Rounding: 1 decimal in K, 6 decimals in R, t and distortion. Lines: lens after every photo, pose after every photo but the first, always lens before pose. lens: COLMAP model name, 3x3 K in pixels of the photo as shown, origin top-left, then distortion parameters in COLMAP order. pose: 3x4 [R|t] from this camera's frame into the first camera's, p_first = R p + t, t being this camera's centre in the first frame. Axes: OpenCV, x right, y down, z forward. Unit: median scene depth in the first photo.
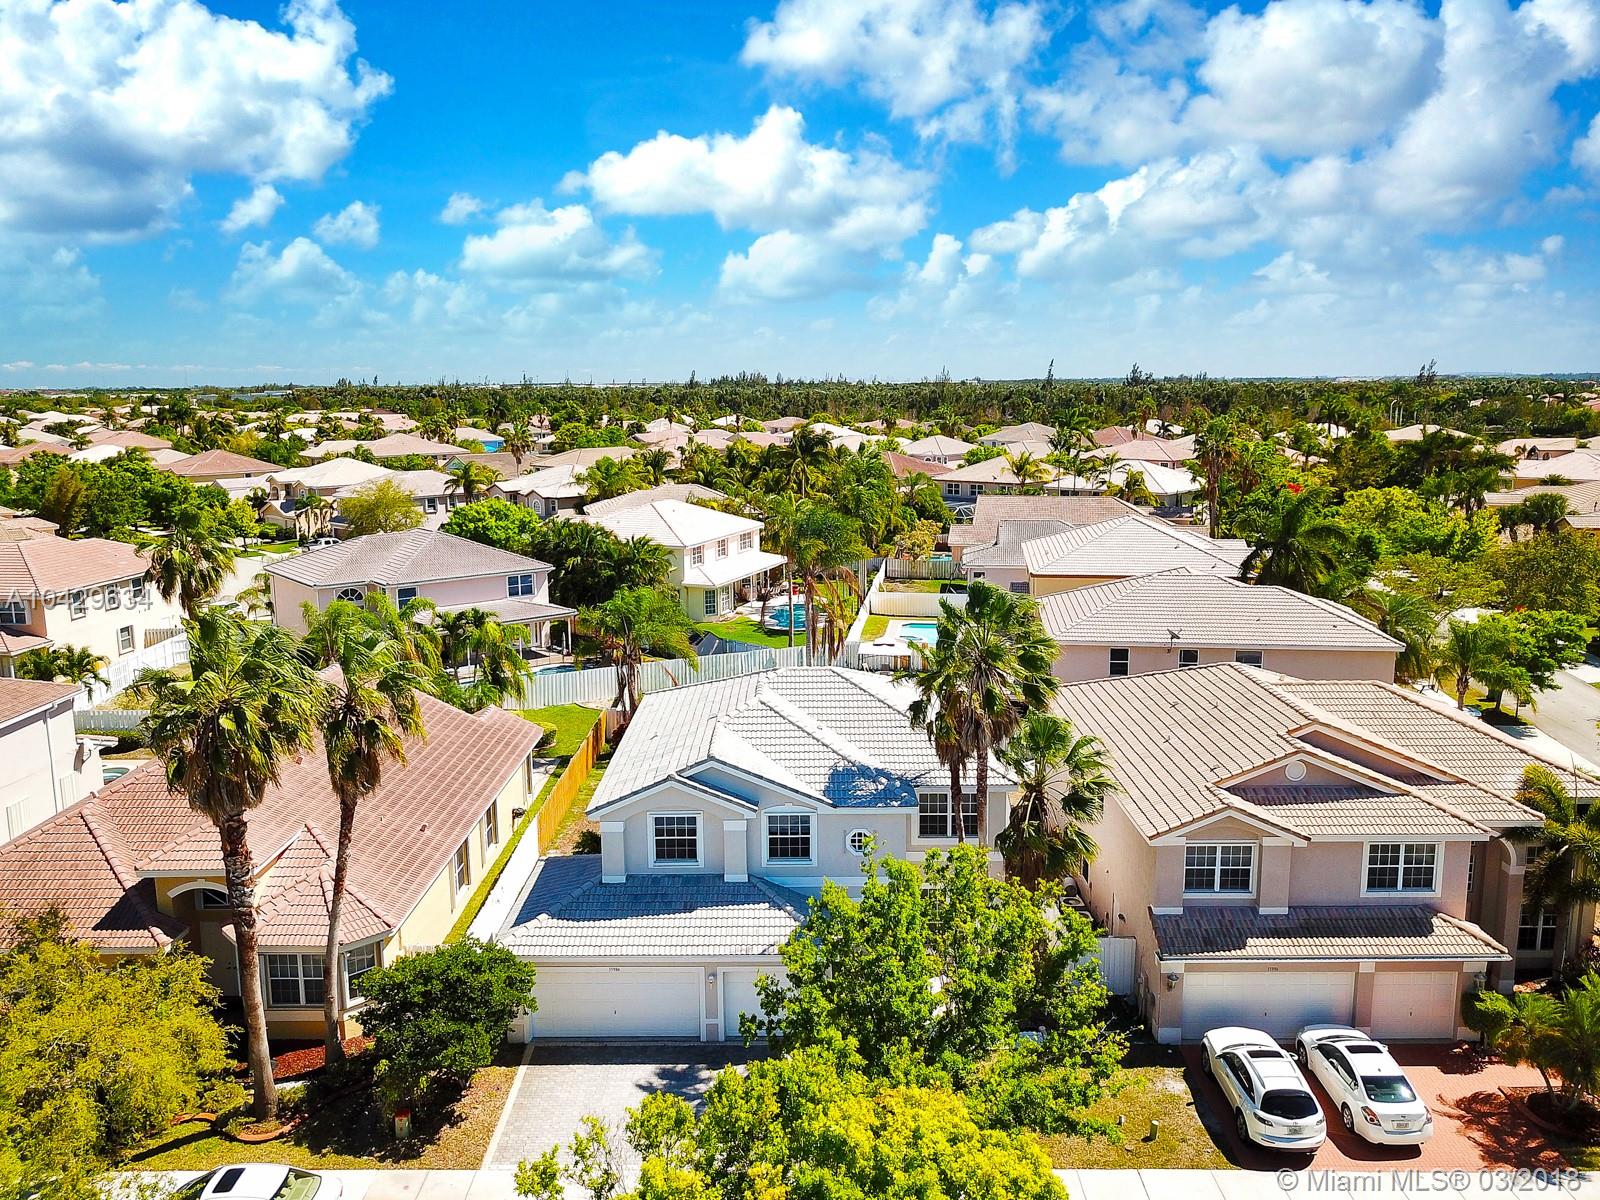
lens RADIAL K [[1234.1, 0, 867.5], [0, 1234.1, 606.4], [0, 0, 1]] dist [0.032737, 0.005185]
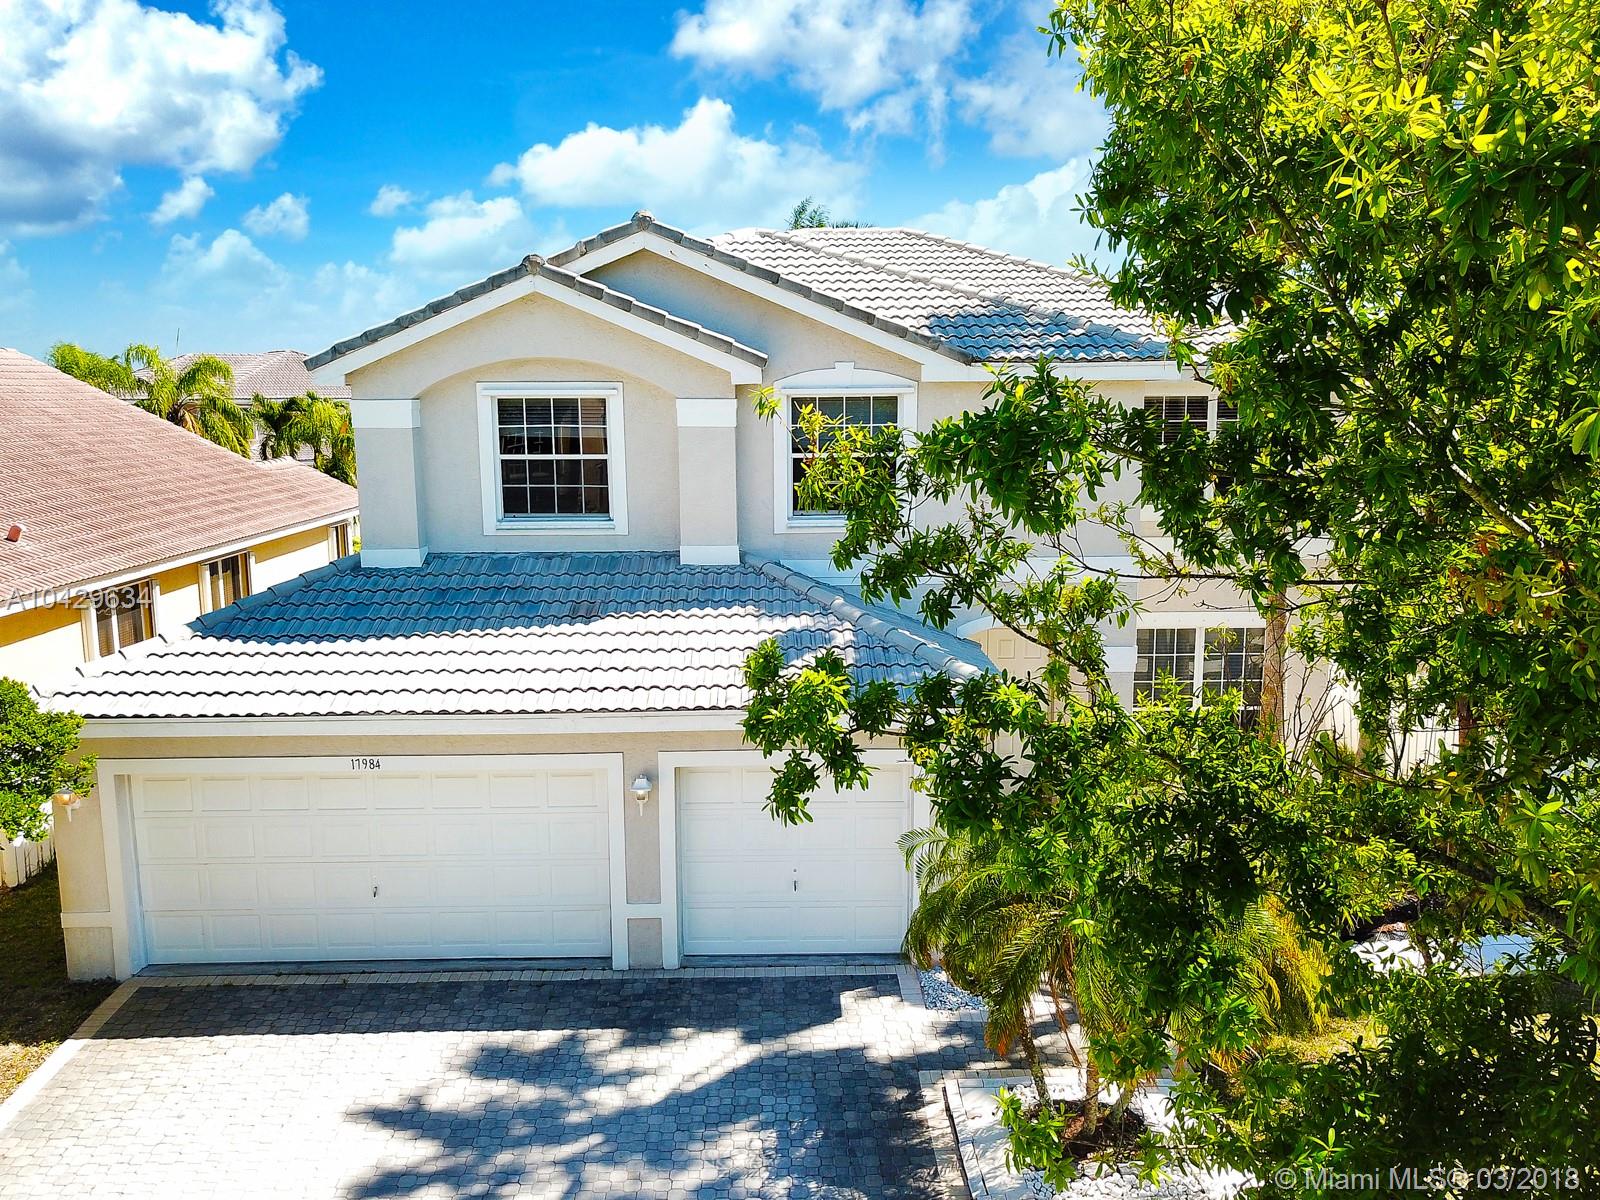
lens RADIAL K [[1228.9, 0, 800.0], [0, 1228.9, 600.0], [0, 0, 1]] dist [0.009007, -0.000995]
pose [[0.999974, -0.007179, 0.000424, -0.078567], [0.007180, 0.999967, -0.003805, 0.233558], [-0.000397, 0.003808, 0.999993, 0.616401]]
